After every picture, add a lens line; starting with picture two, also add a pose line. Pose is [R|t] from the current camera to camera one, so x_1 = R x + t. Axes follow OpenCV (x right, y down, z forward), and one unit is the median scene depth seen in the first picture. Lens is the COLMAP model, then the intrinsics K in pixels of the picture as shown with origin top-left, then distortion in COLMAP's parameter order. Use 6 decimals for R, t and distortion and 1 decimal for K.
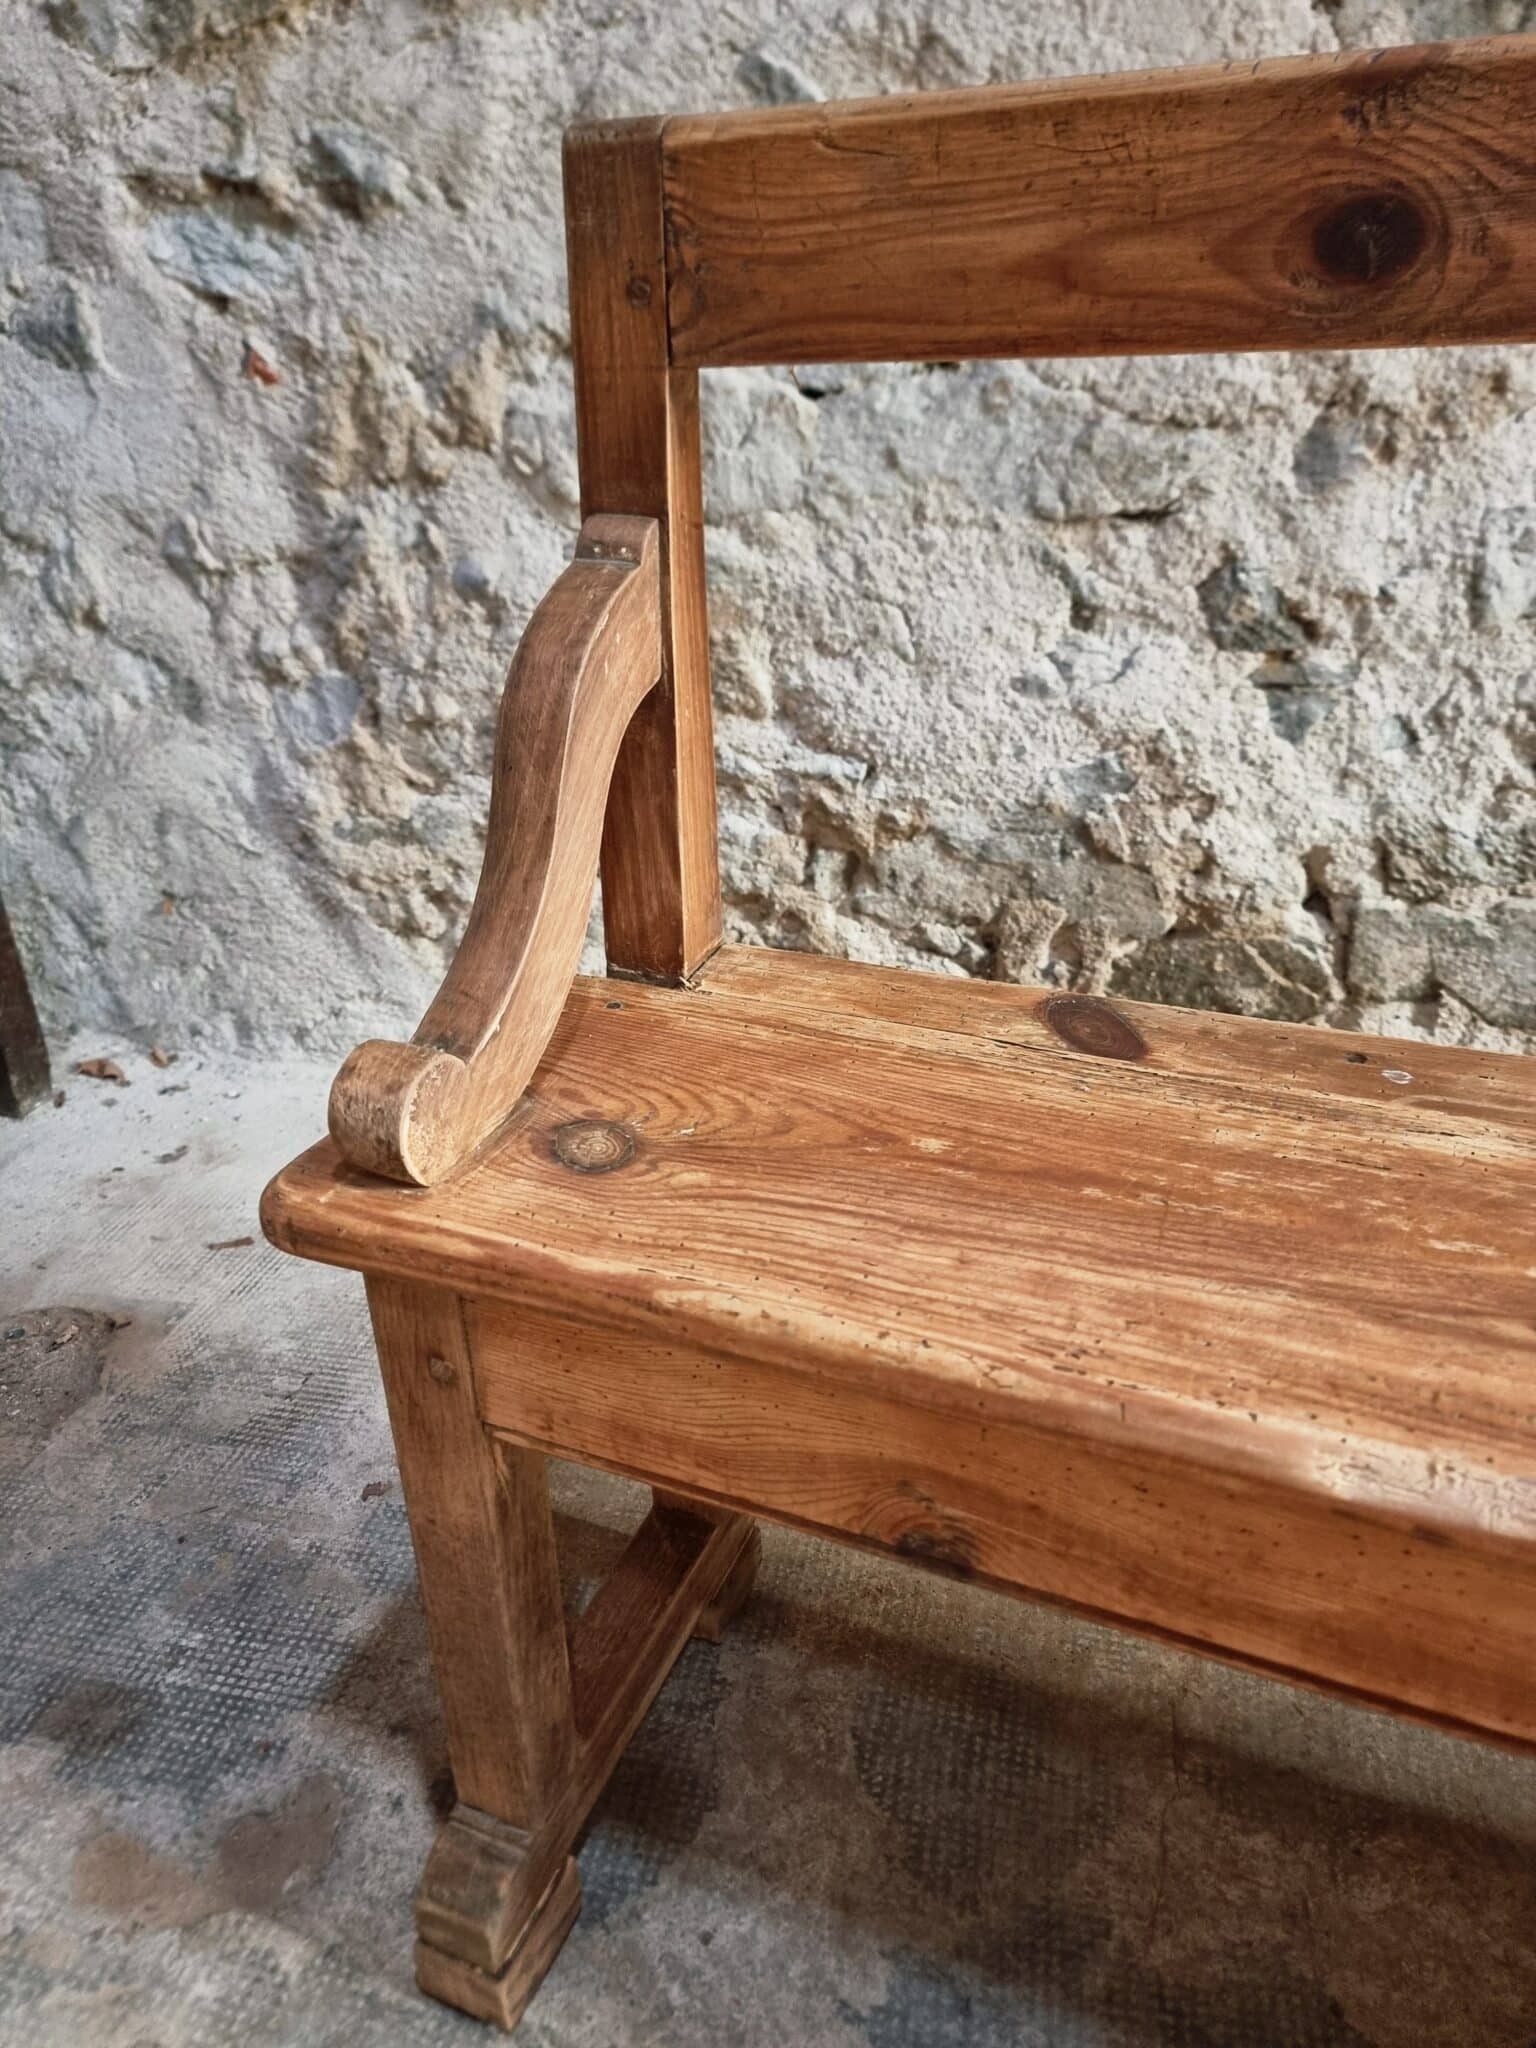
lens RADIAL K [[1414.3, 0, 748.4], [0, 1414.3, 1030.7], [0, 0, 1]] dist [0.060407, -0.070039]
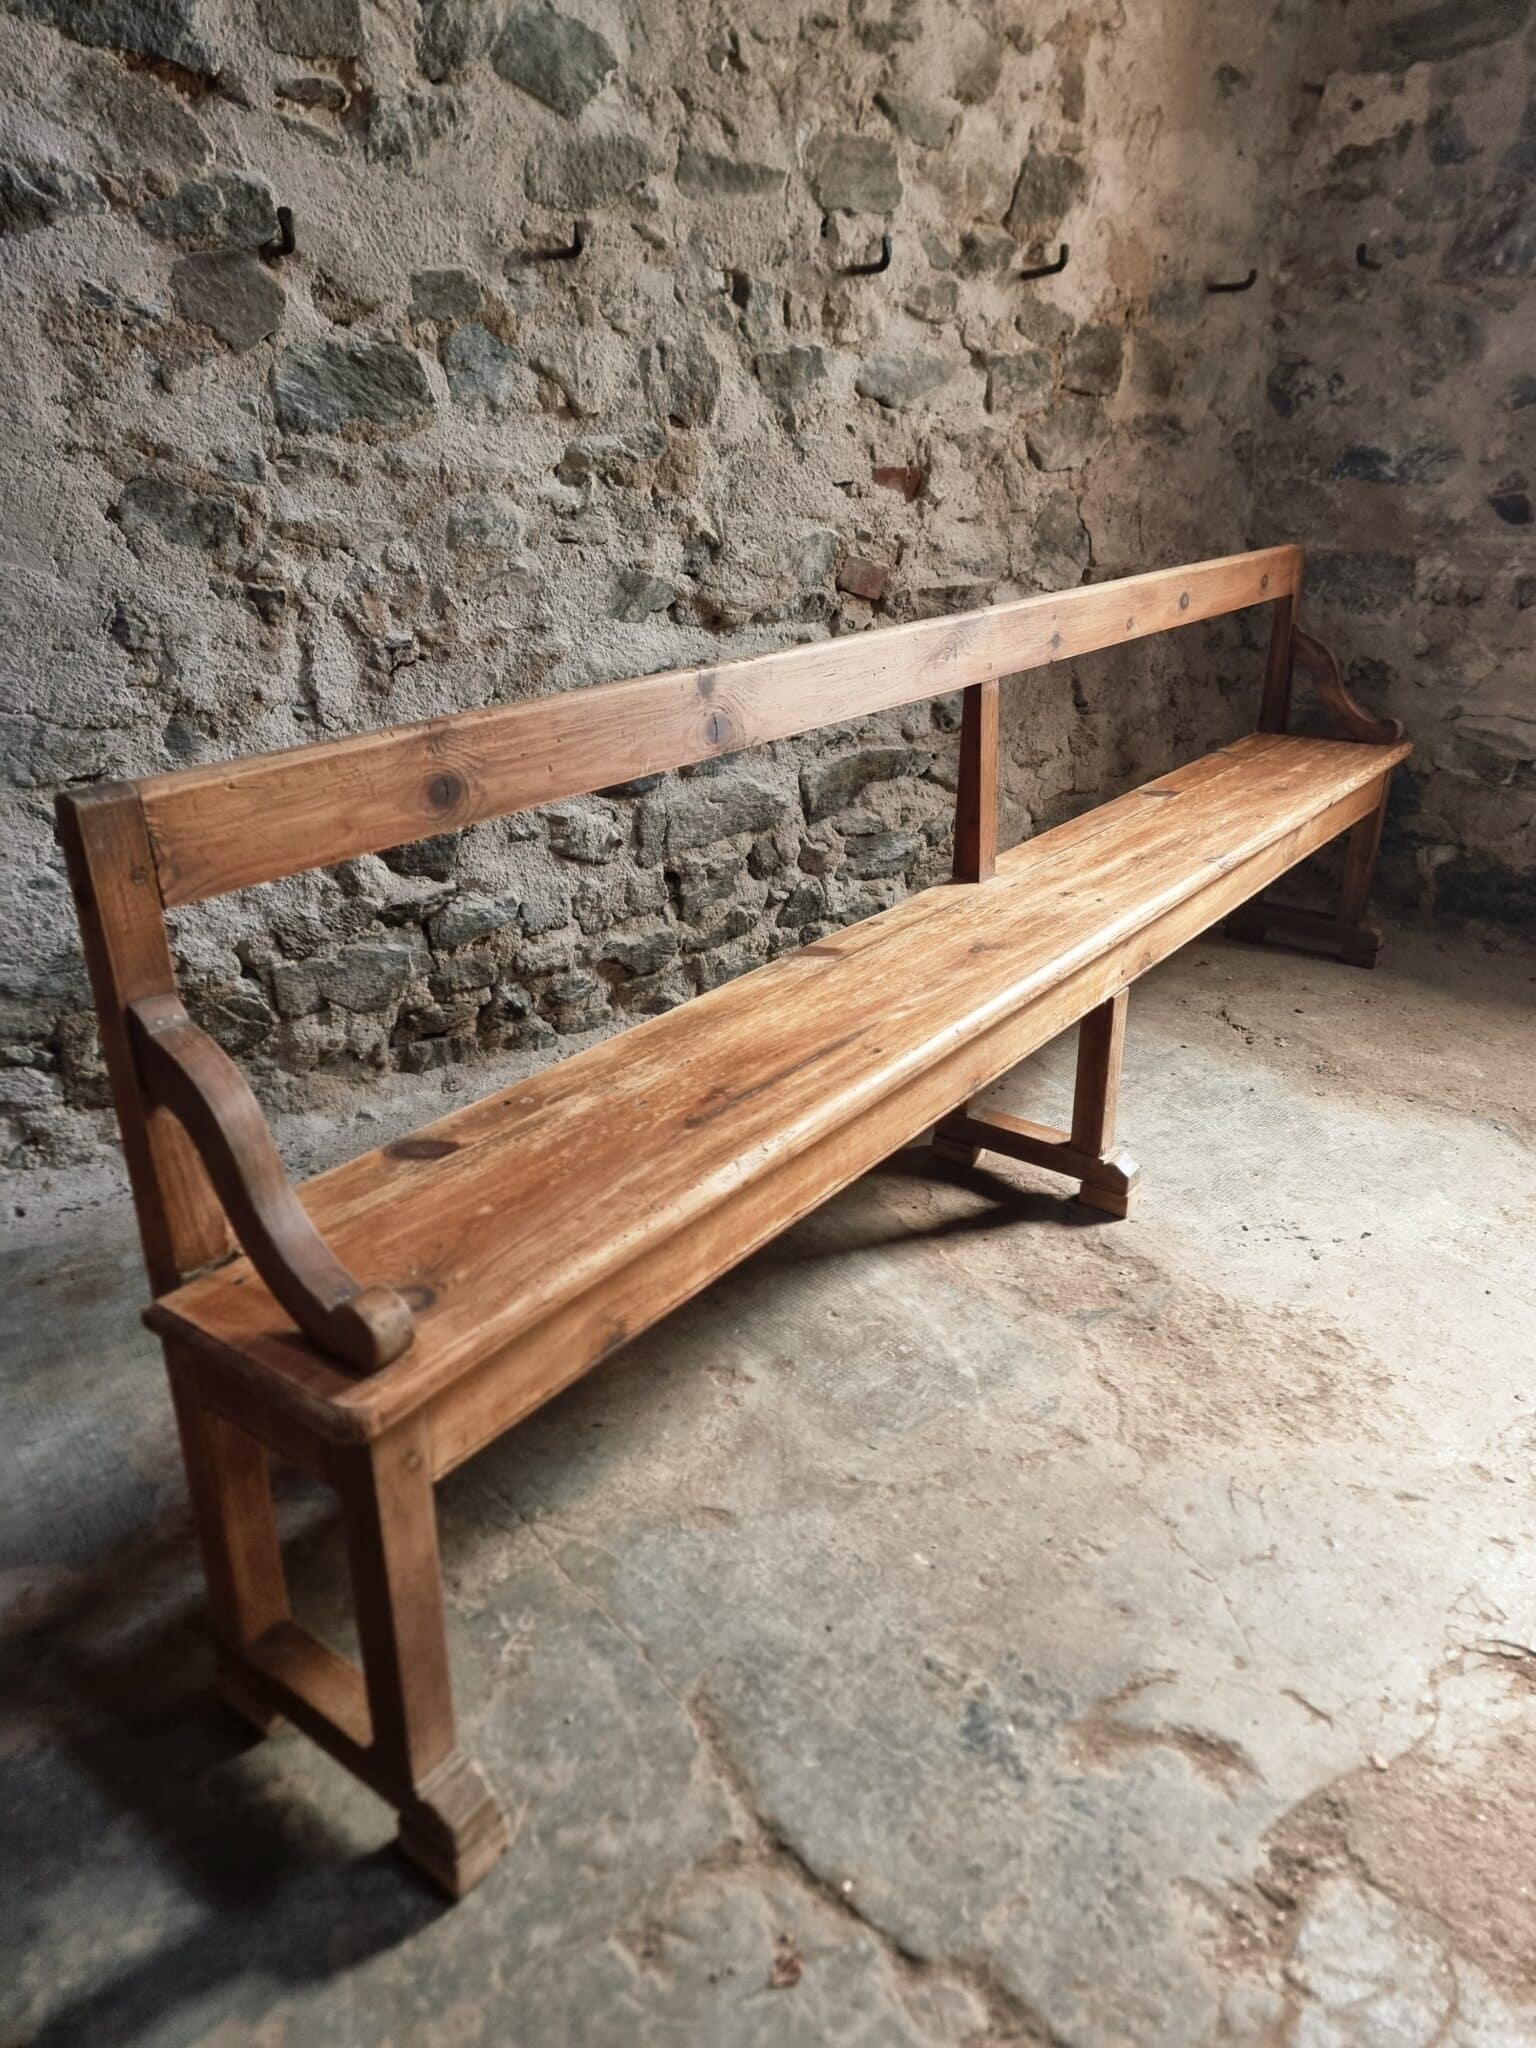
lens RADIAL K [[1417.9, 0, 759.6], [0, 1417.9, 1022.5], [0, 0, 1]] dist [0.070381, -0.065776]
pose [[0.659790, -0.257026, 0.706126, -0.445667], [0.312181, 0.948512, 0.053557, 0.070676], [-0.683535, 0.185103, 0.706057, -0.659426]]
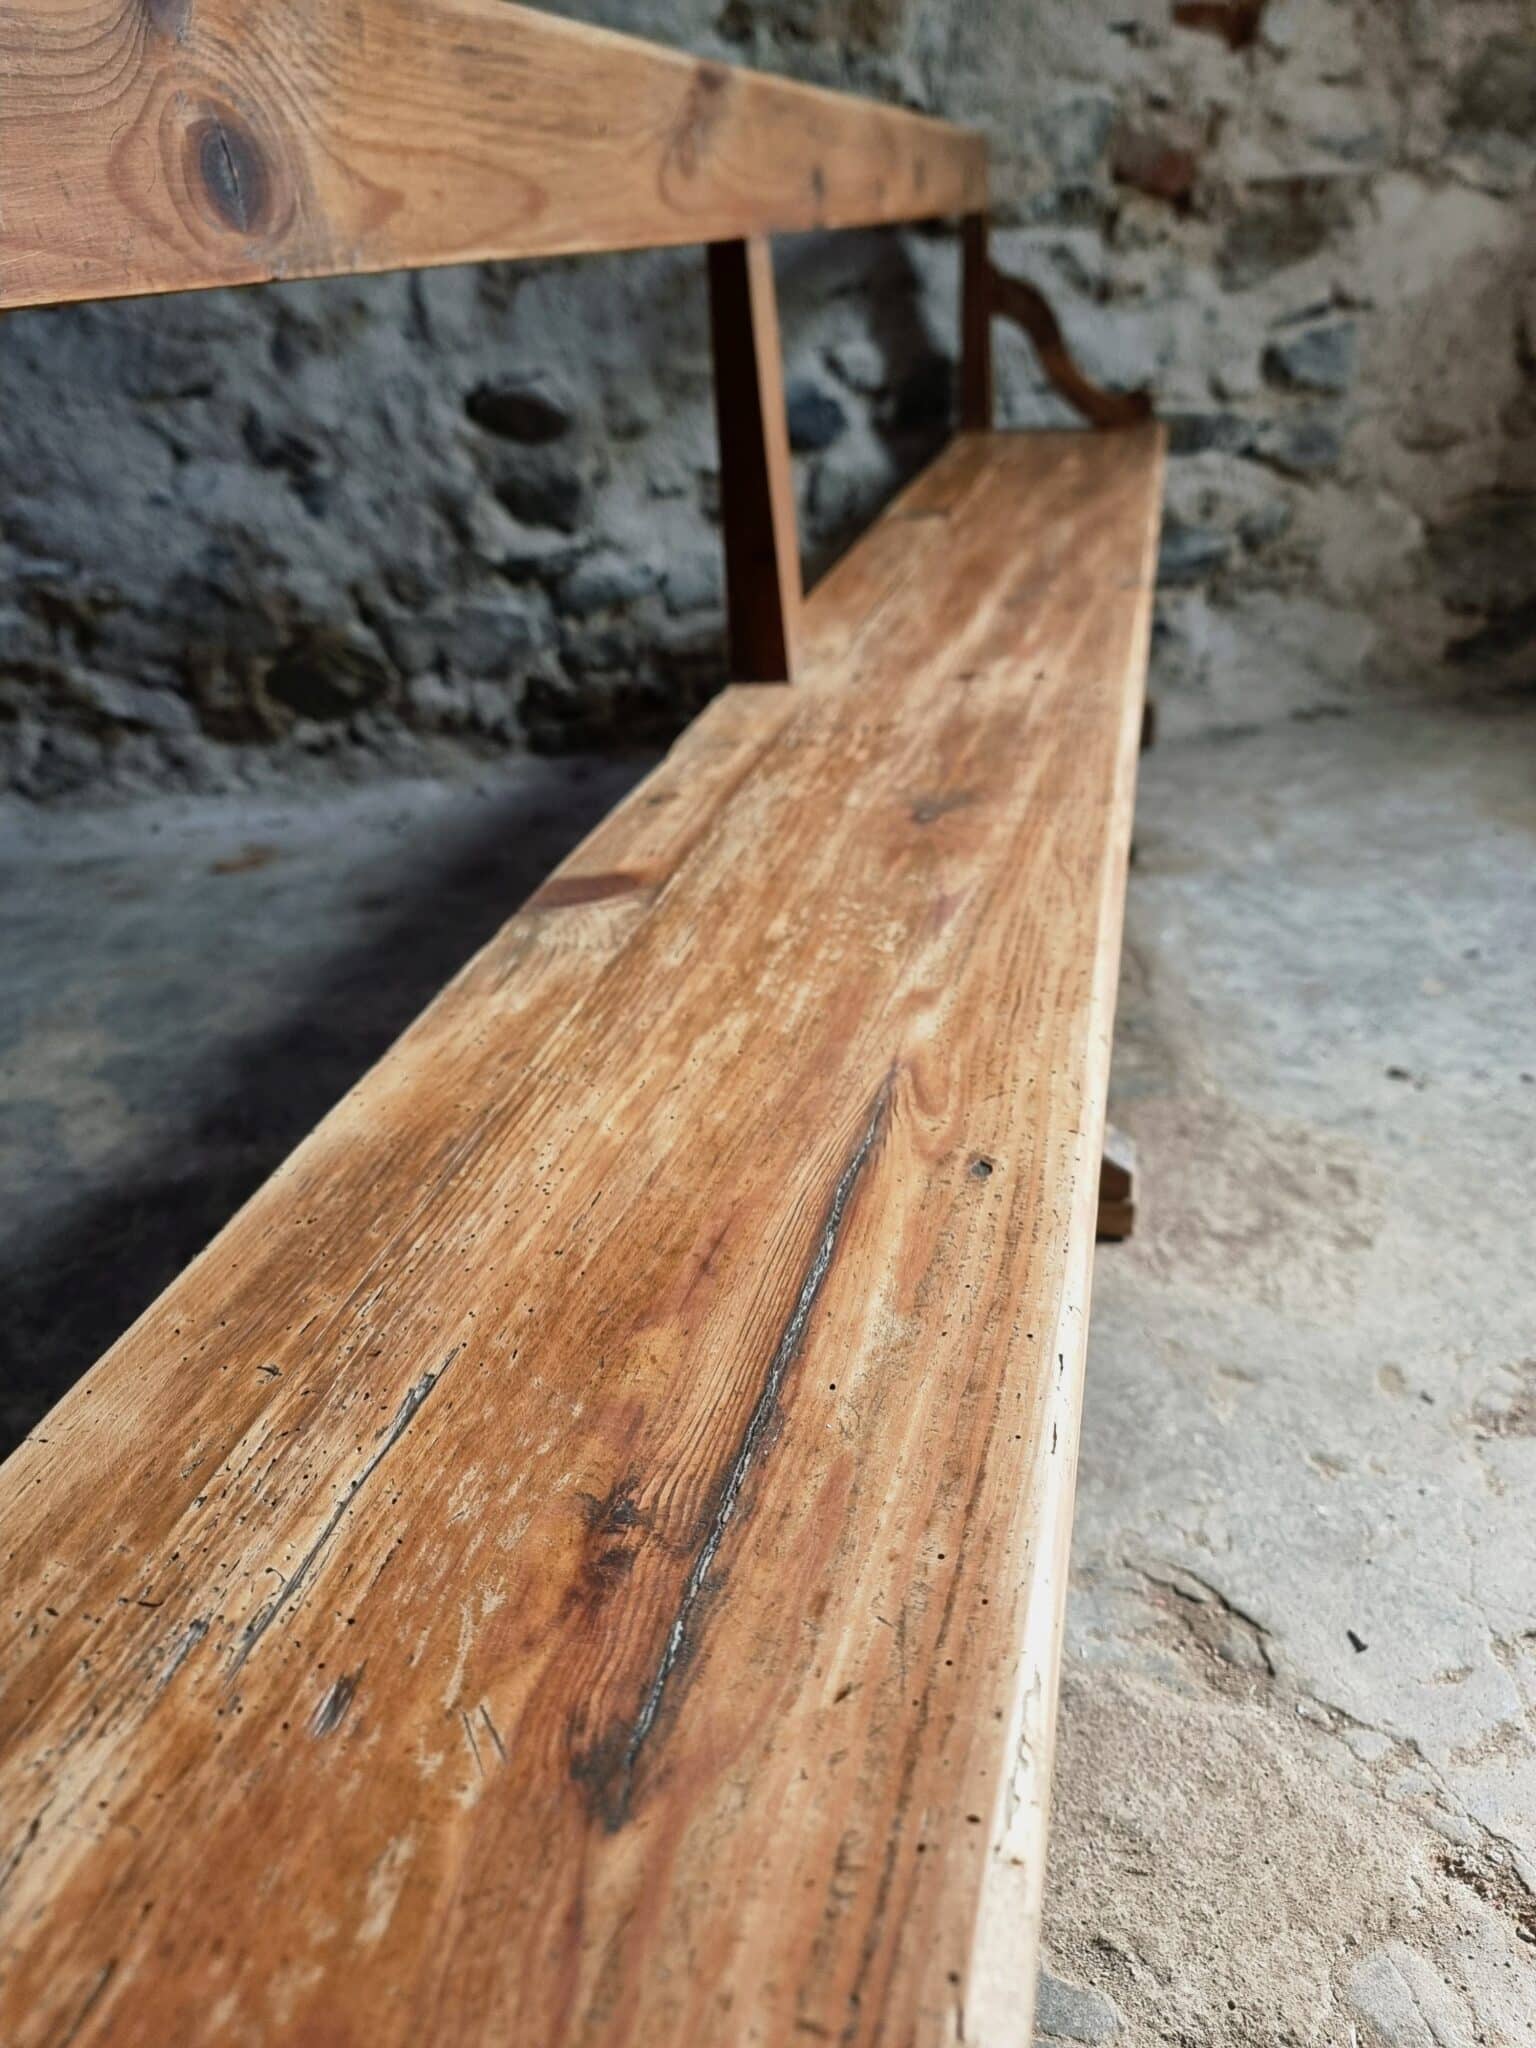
lens RADIAL K [[1456.0, 0, 748.0], [0, 1456.0, 1056.7], [0, 0, 1]] dist [0.026556, -0.040591]
pose [[0.933299, -0.191408, 0.303834, 0.194712], [0.183003, 0.981505, 0.056189, 0.413339], [-0.308970, 0.003162, 0.951067, -0.809288]]
